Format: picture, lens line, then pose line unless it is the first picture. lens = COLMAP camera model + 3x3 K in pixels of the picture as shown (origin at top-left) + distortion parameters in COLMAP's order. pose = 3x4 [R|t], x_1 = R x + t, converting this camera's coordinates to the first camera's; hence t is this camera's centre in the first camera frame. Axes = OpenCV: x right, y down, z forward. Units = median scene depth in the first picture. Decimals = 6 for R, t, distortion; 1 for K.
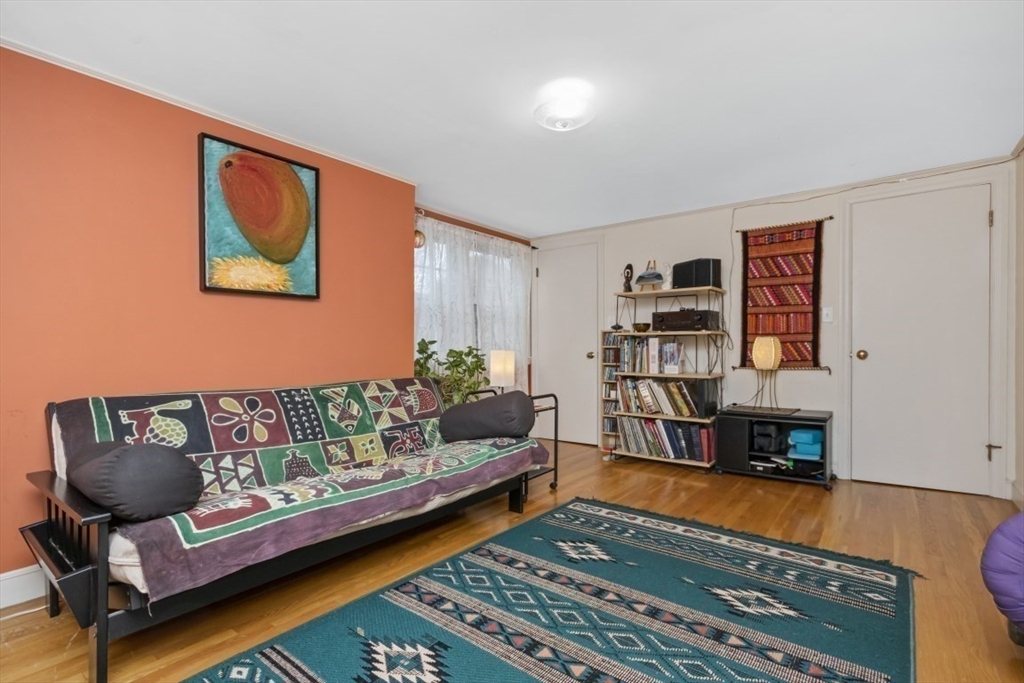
lens RADIAL K [[481.7, 0, 515.4], [0, 481.7, 348.0], [0, 0, 1]] dist [-0.000207, 0.001492]
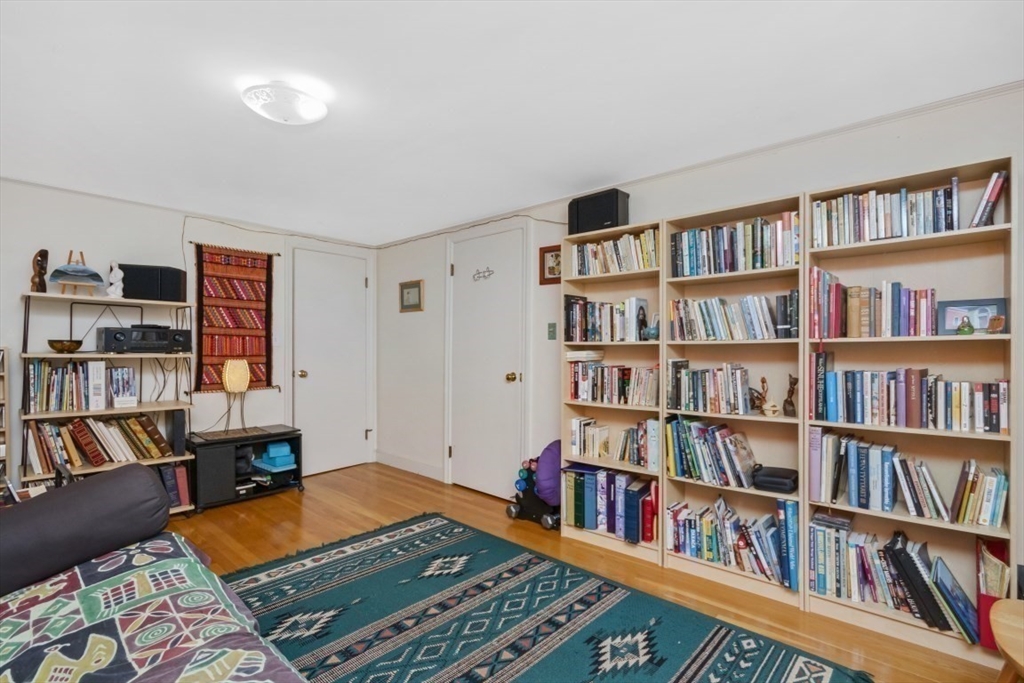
lens RADIAL K [[481.7, 0, 516.6], [0, 481.7, 345.9], [0, 0, 1]] dist [-0.000207, 0.001492]
pose [[0.071275, 0.009857, 0.997408, -0.528498], [-0.006554, 0.999934, -0.009414, -0.055858], [-0.997435, -0.005866, 0.071335, 0.422881]]
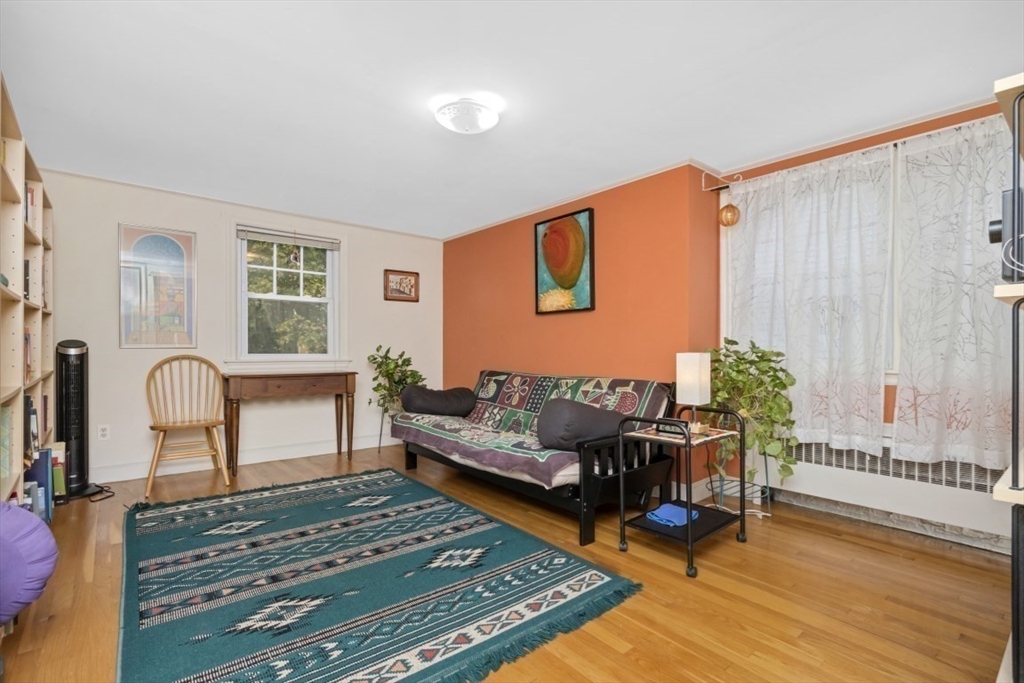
lens RADIAL K [[481.7, 0, 521.3], [0, 481.7, 345.7], [0, 0, 1]] dist [-0.000207, 0.001492]
pose [[-0.210852, 0.003496, -0.977512, 0.808828], [0.002989, 0.999991, 0.002932, -0.010948], [0.977513, -0.002304, -0.210861, 1.010694]]
